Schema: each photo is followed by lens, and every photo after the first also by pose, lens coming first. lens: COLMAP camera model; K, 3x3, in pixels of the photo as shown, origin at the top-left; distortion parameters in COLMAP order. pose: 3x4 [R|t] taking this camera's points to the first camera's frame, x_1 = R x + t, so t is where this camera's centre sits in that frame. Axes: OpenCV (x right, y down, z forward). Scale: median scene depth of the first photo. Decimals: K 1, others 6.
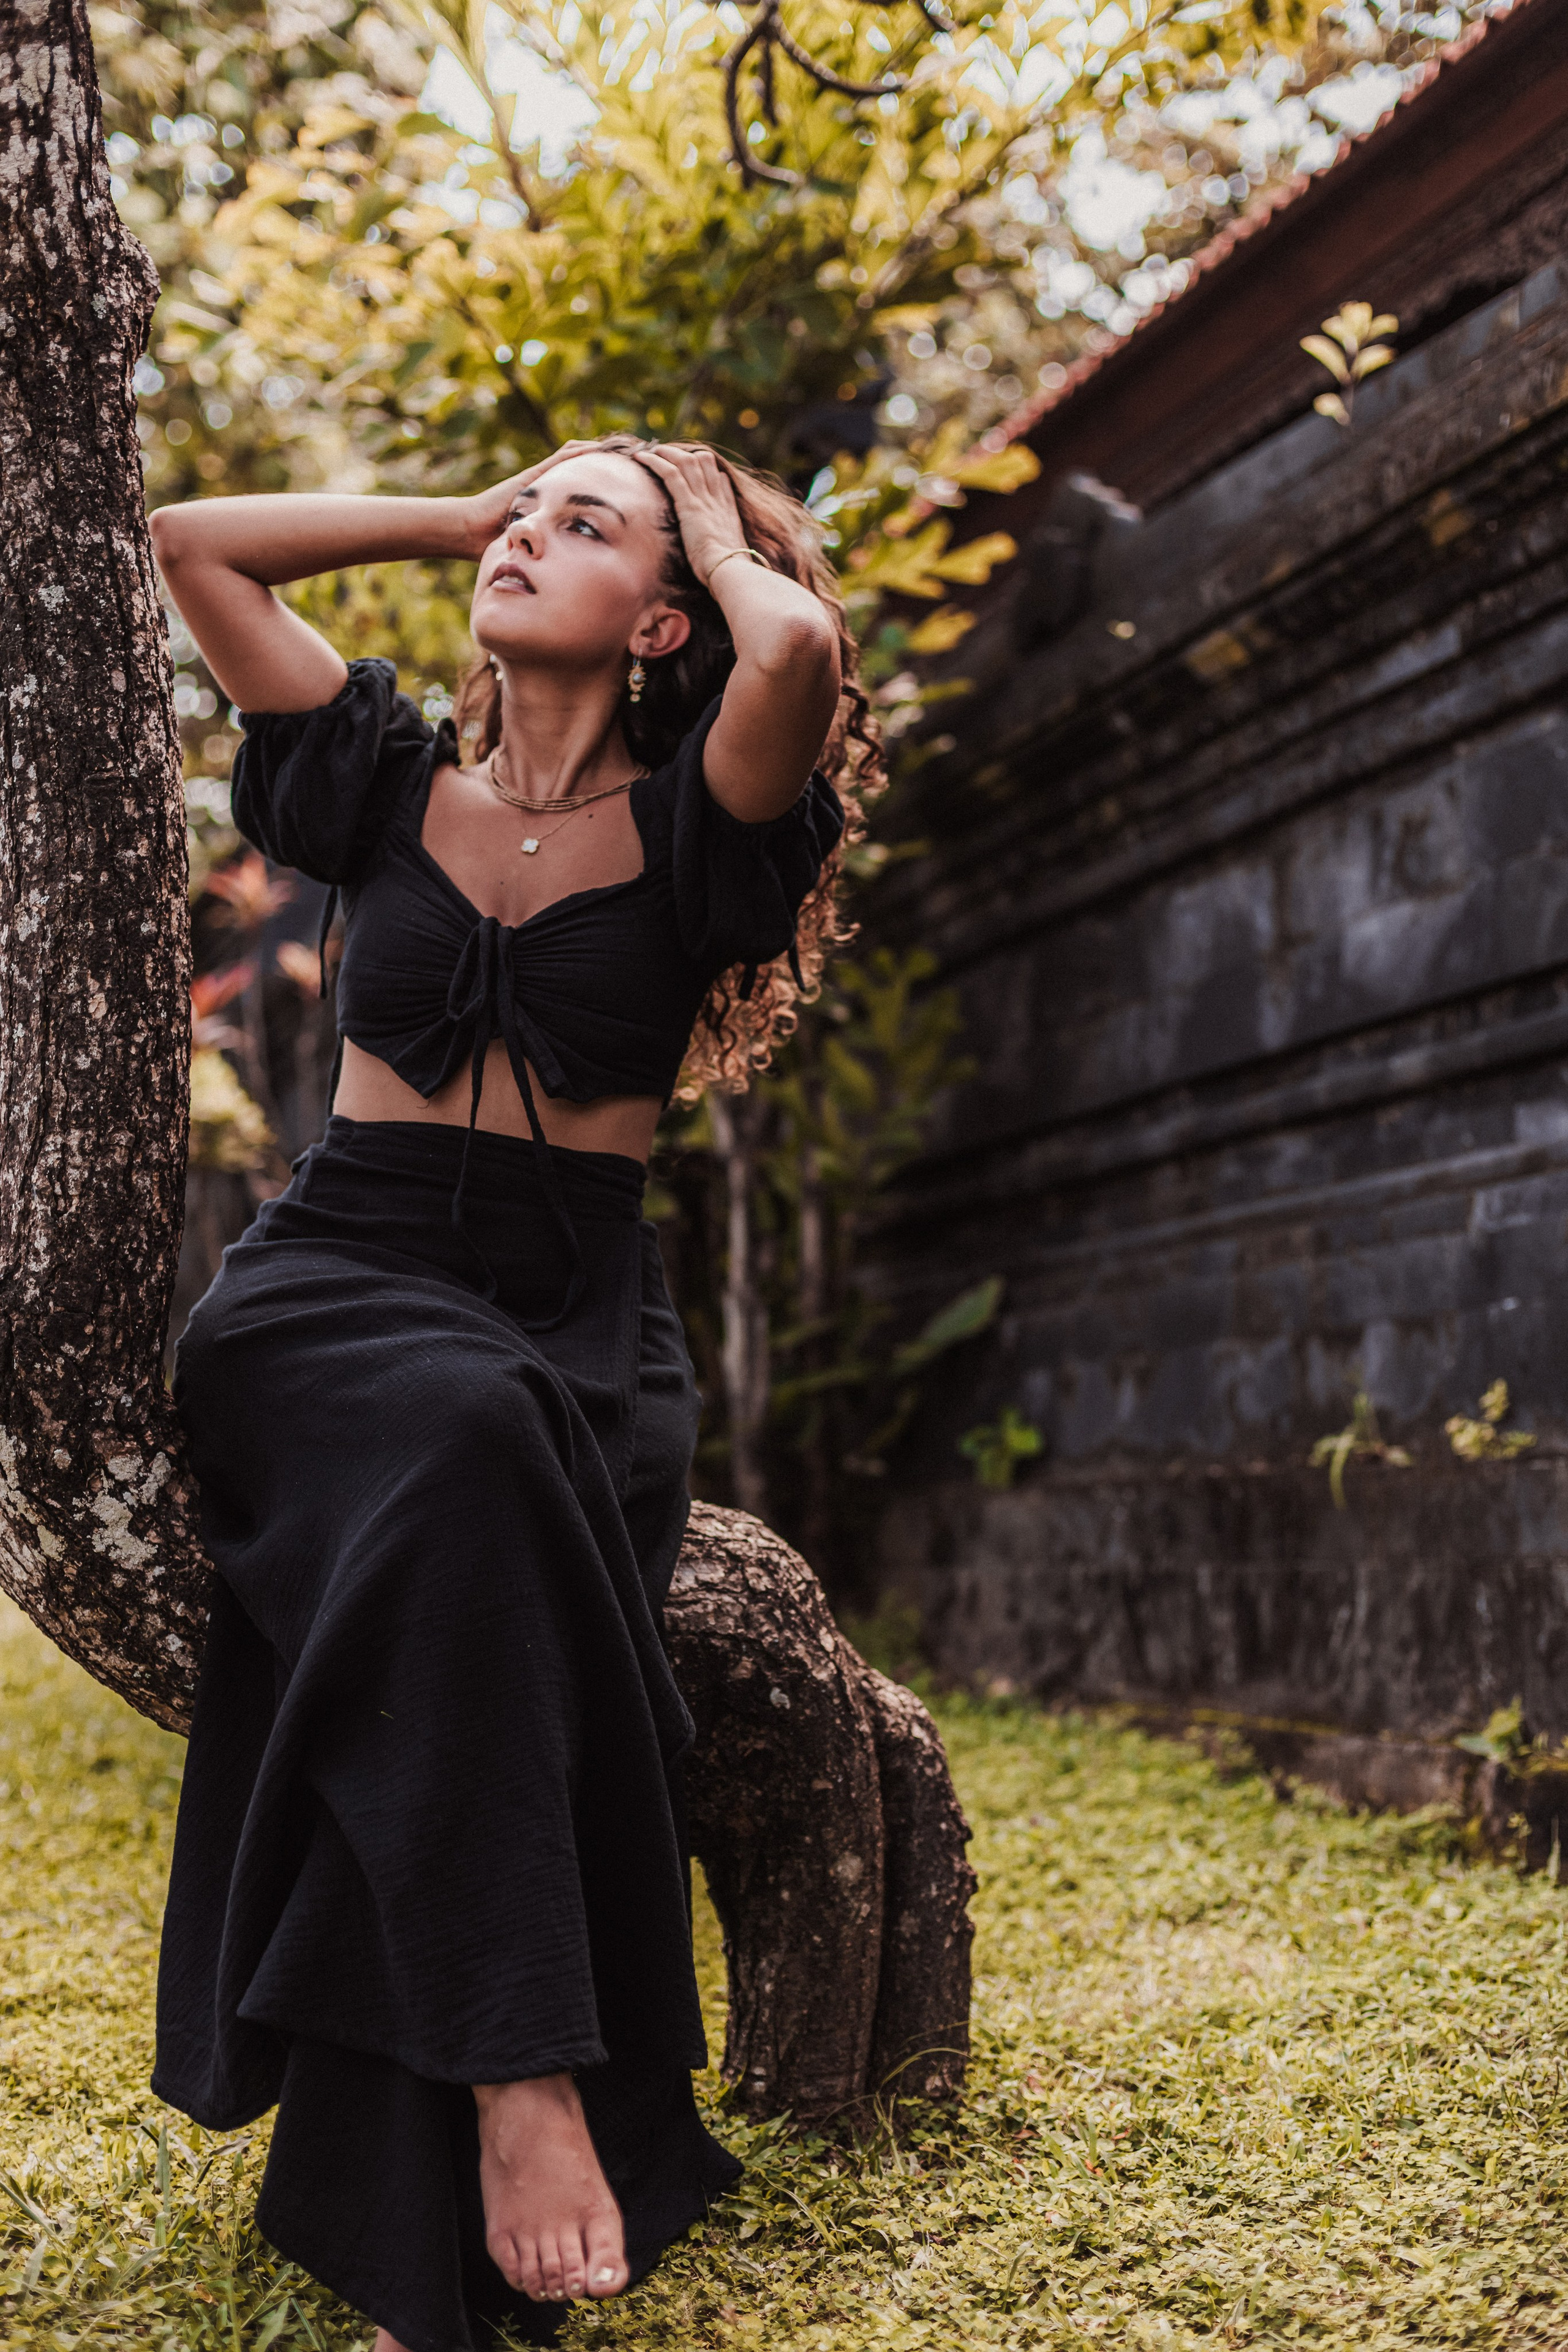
lens RADIAL K [[3489.2, 0, 803.7], [0, 3489.2, 1195.8], [0, 0, 1]] dist [-0.044578, 0.000000]
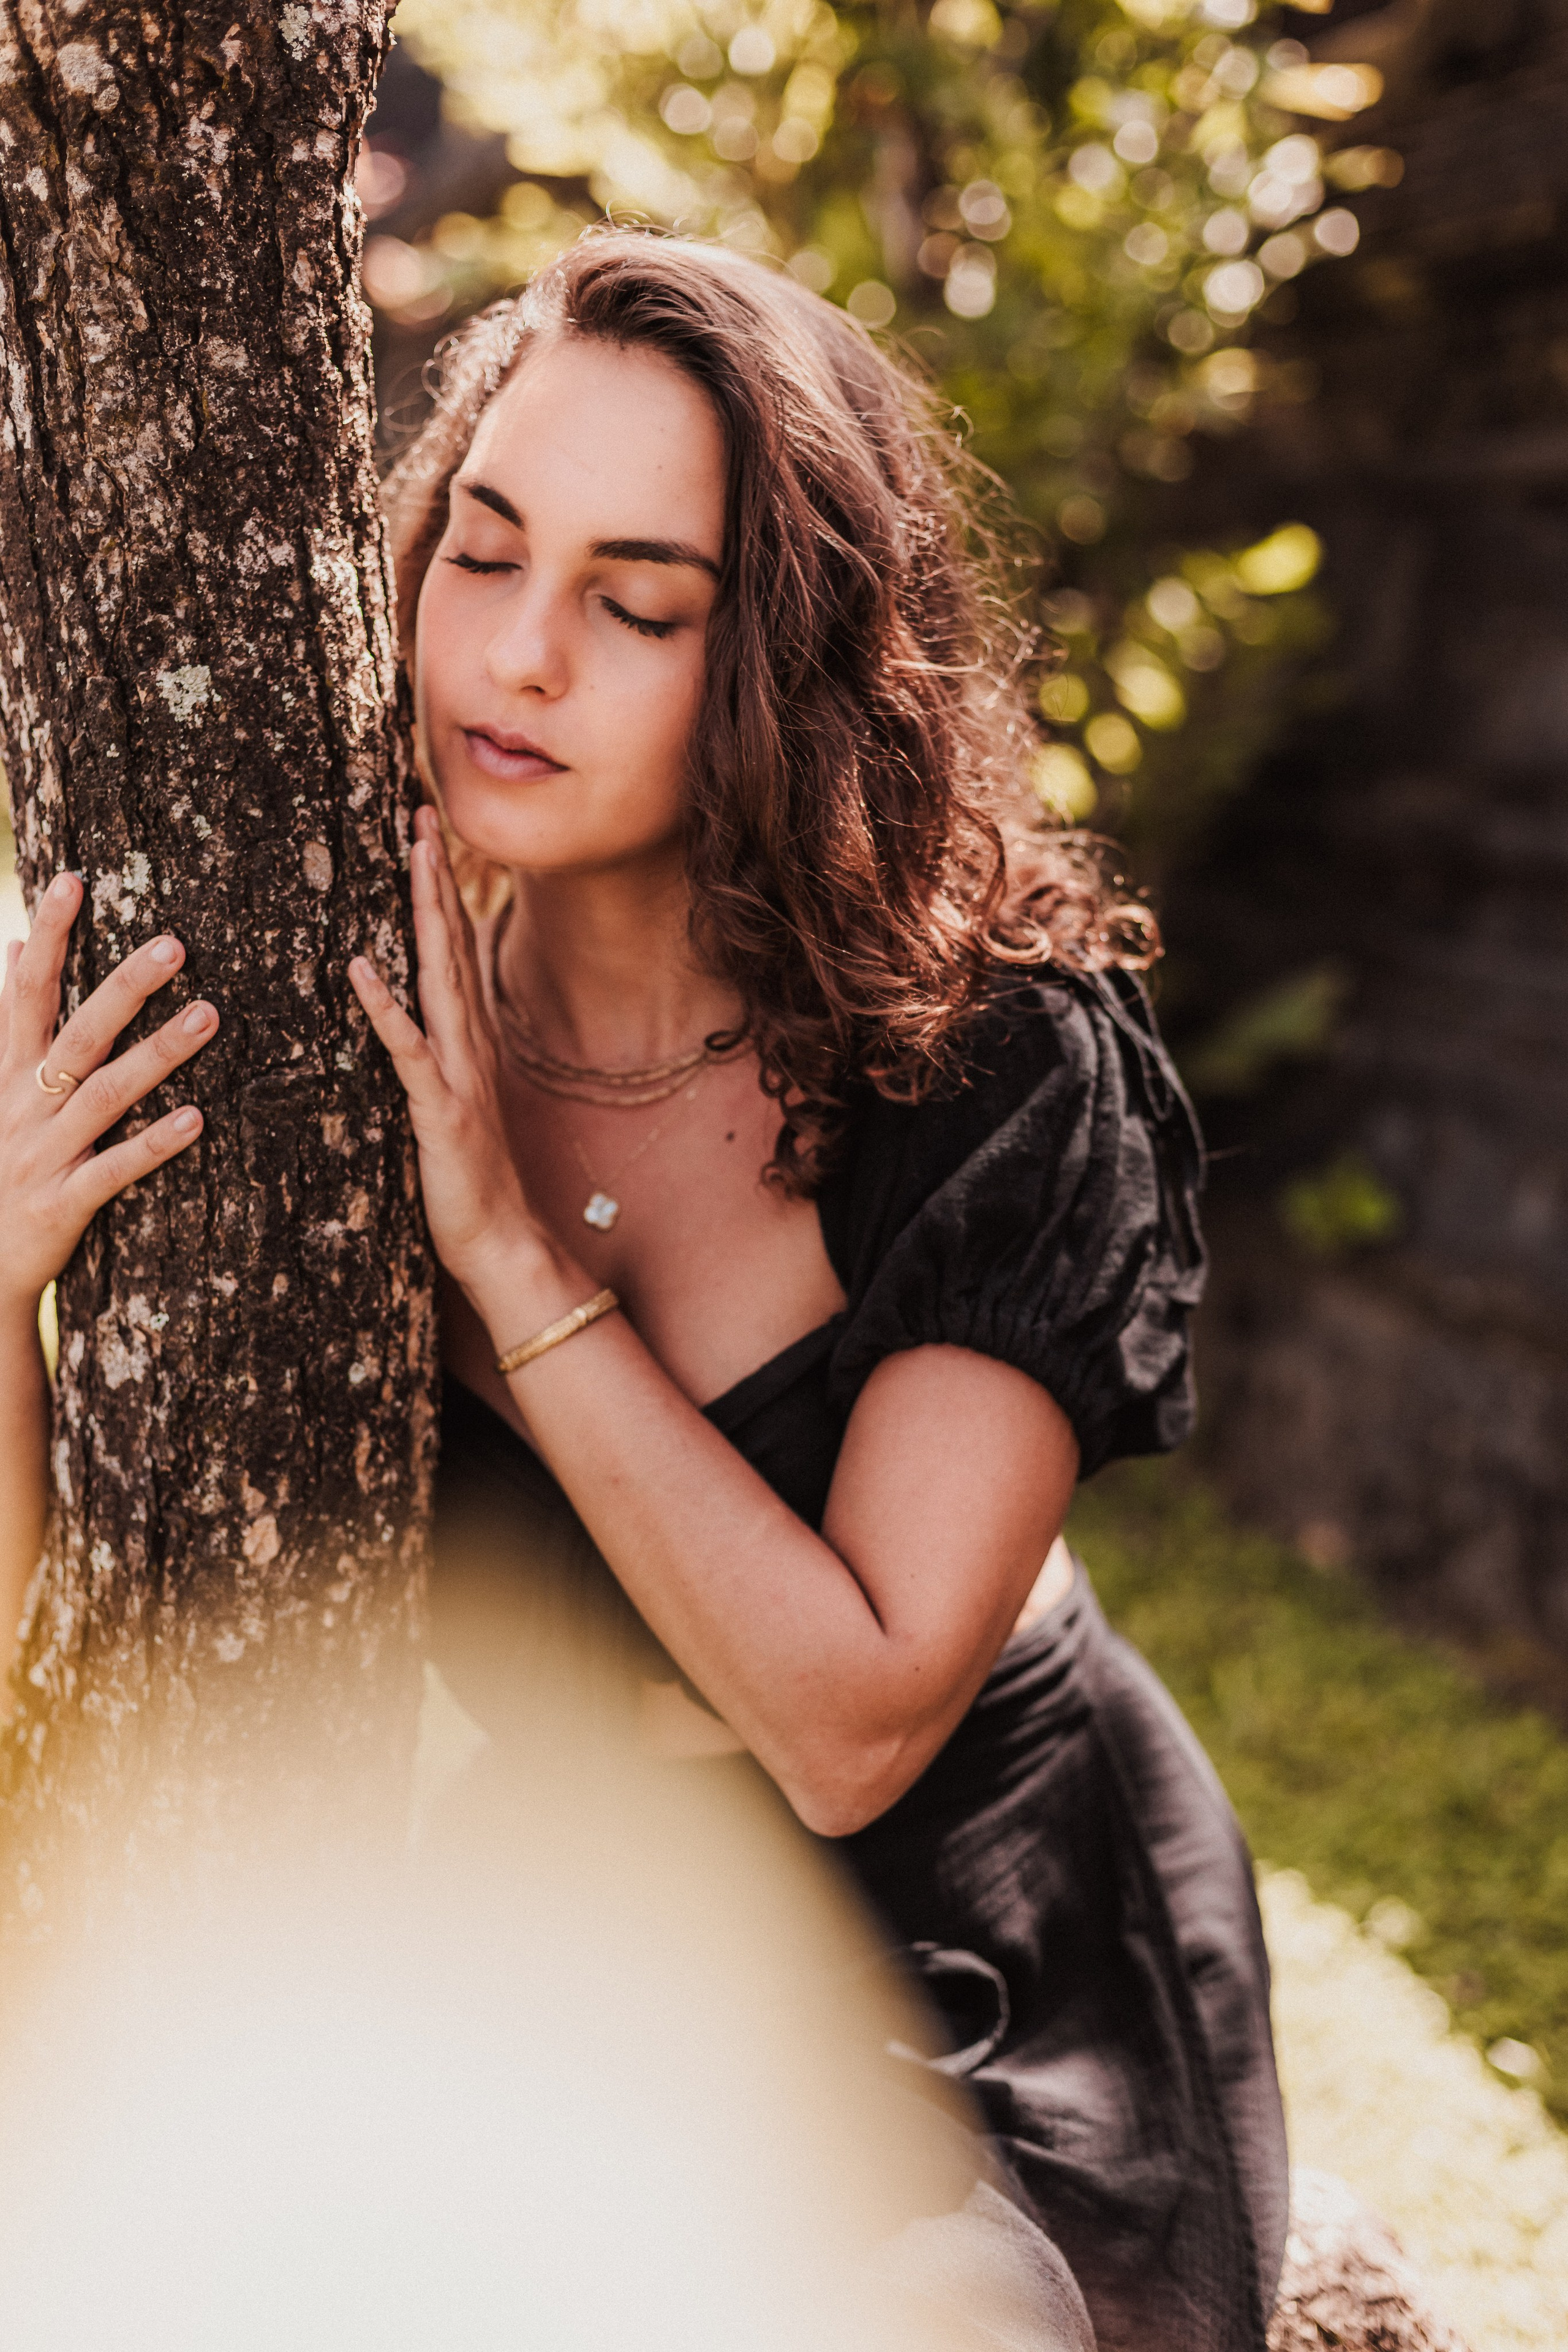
lens RADIAL K [[3489.2, 0, 761.6], [0, 3489.2, 1177.6], [0, 0, 1]] dist [-0.044578, 0.000000]
pose [[0.997769, 0.066014, -0.009973, -0.126946], [-0.061718, 0.968991, 0.239265, -0.225472], [0.025458, -0.238115, 0.970903, 0.517554]]
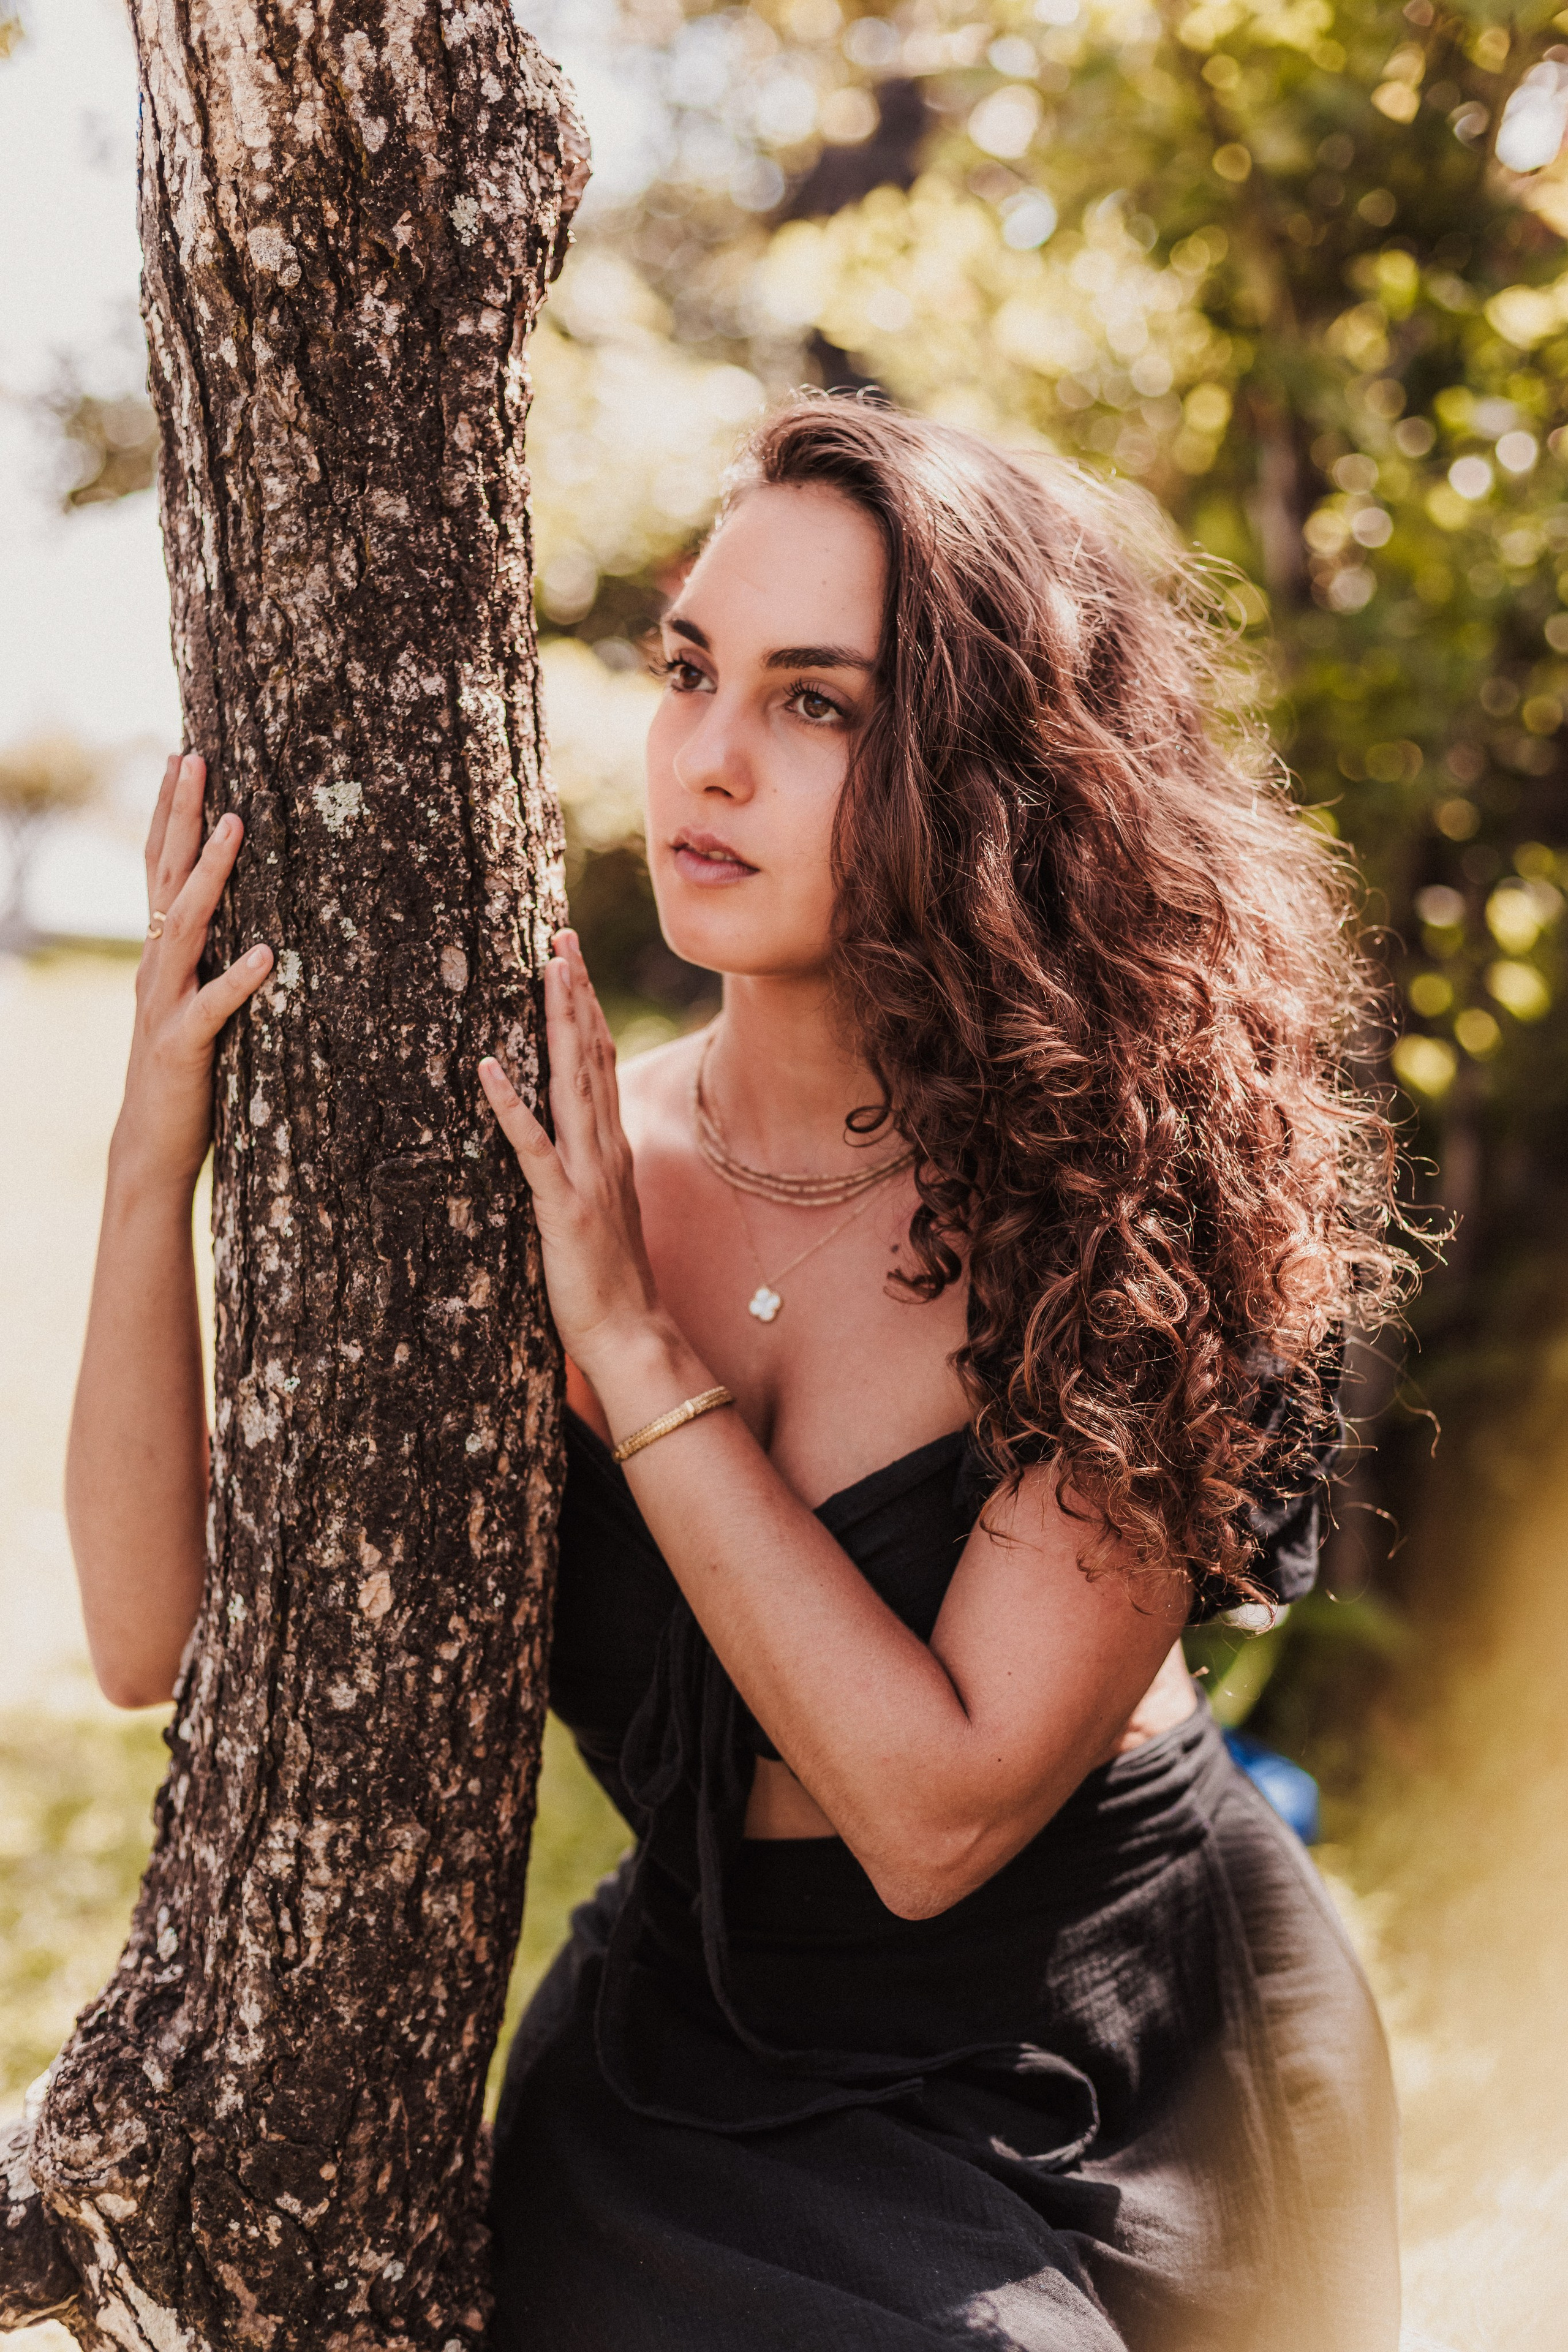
lens RADIAL K [[3489.2, 0, 785.9], [0, 3489.2, 1167.7], [0, 0, 1]] dist [-0.044578, 0.000000]
pose [[0.984791, 0.092261, -0.147225, -0.066506], [-0.070304, 0.986494, 0.147939, -0.199450], [0.158886, -0.135339, 0.977977, 0.485541]]
